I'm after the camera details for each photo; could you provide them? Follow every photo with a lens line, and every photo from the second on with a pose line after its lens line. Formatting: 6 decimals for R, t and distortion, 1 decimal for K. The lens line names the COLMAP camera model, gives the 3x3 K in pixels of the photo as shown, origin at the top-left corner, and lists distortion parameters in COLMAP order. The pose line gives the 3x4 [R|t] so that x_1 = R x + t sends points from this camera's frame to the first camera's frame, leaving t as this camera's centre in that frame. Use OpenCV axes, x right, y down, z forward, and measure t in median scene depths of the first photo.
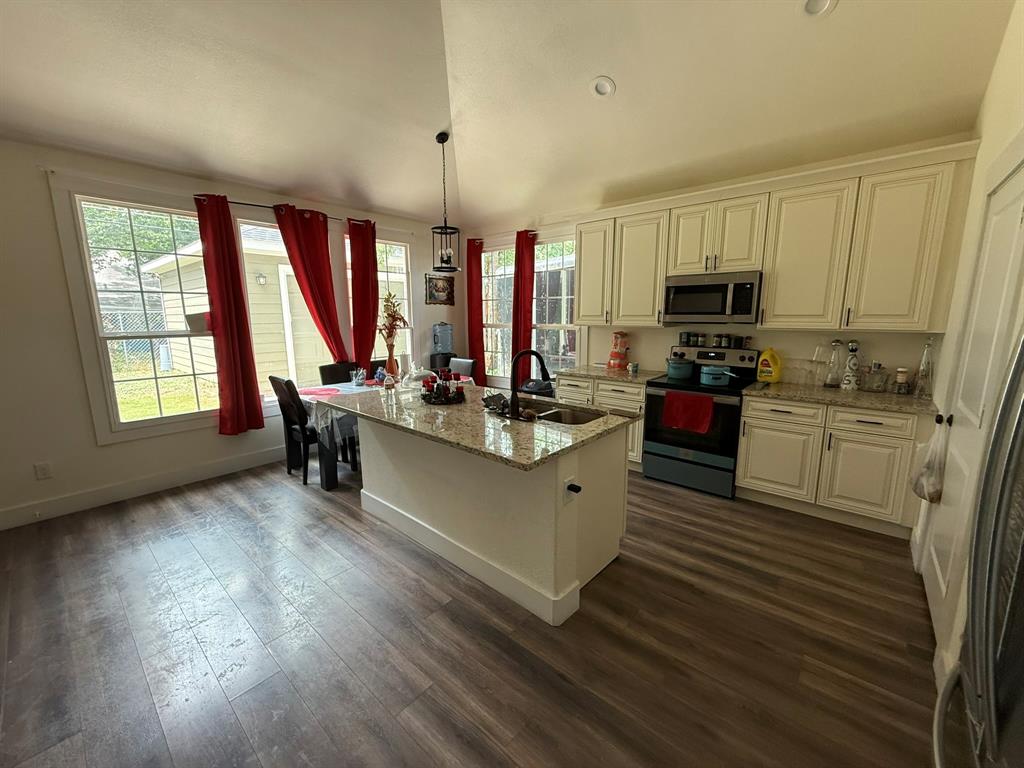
lens RADIAL K [[408.9, 0, 509.4], [0, 408.9, 383.3], [0, 0, 1]] dist [-0.000055, 0.000527]
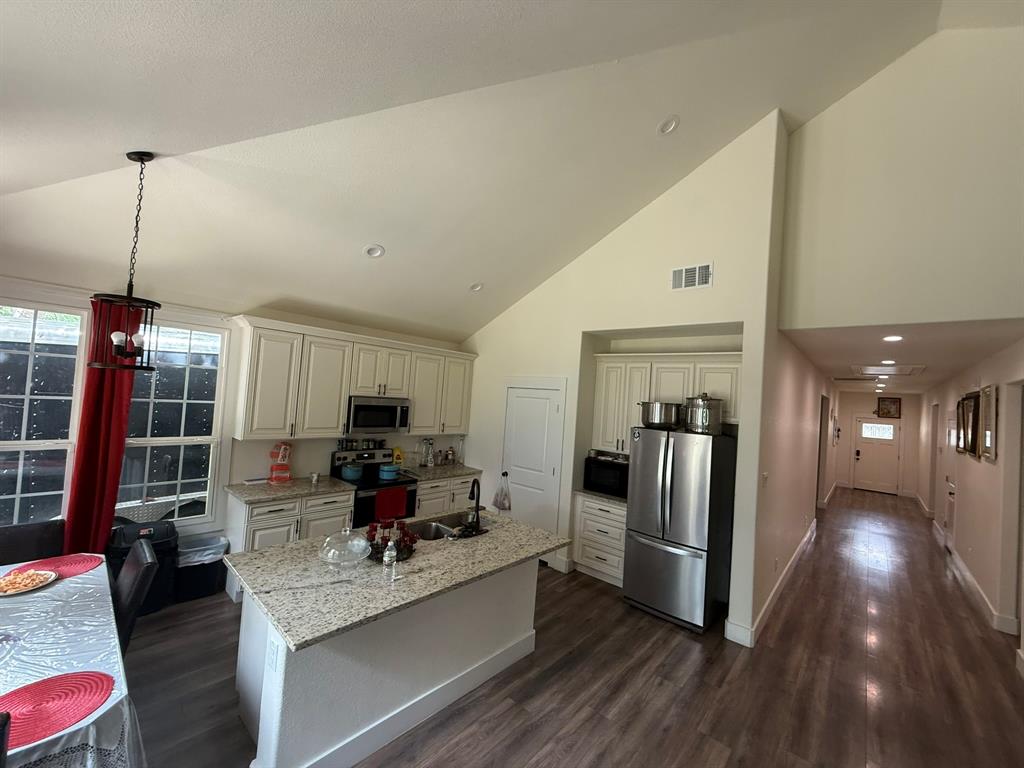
lens RADIAL K [[408.9, 0, 509.4], [0, 408.9, 383.3], [0, 0, 1]] dist [-0.000055, 0.000527]
pose [[0.008608, 0.038411, 0.999225, -0.921638], [0.097204, 0.994497, -0.039067, -0.233217], [-0.995227, 0.097465, 0.004826, 0.599654]]
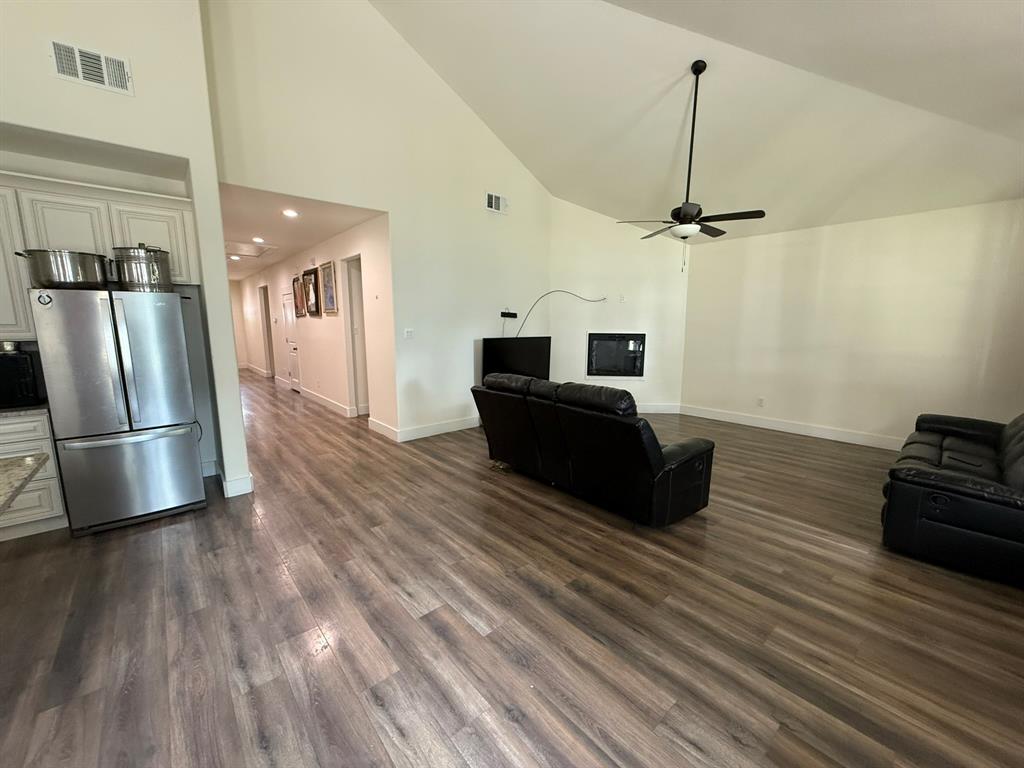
lens RADIAL K [[408.9, 0, 509.4], [0, 408.9, 383.3], [0, 0, 1]] dist [-0.000055, 0.000527]
pose [[-0.989470, -0.016552, 0.143789, -0.707150], [0.029213, 0.950155, 0.310405, -0.155716], [-0.141760, 0.311337, -0.939667, 0.920525]]
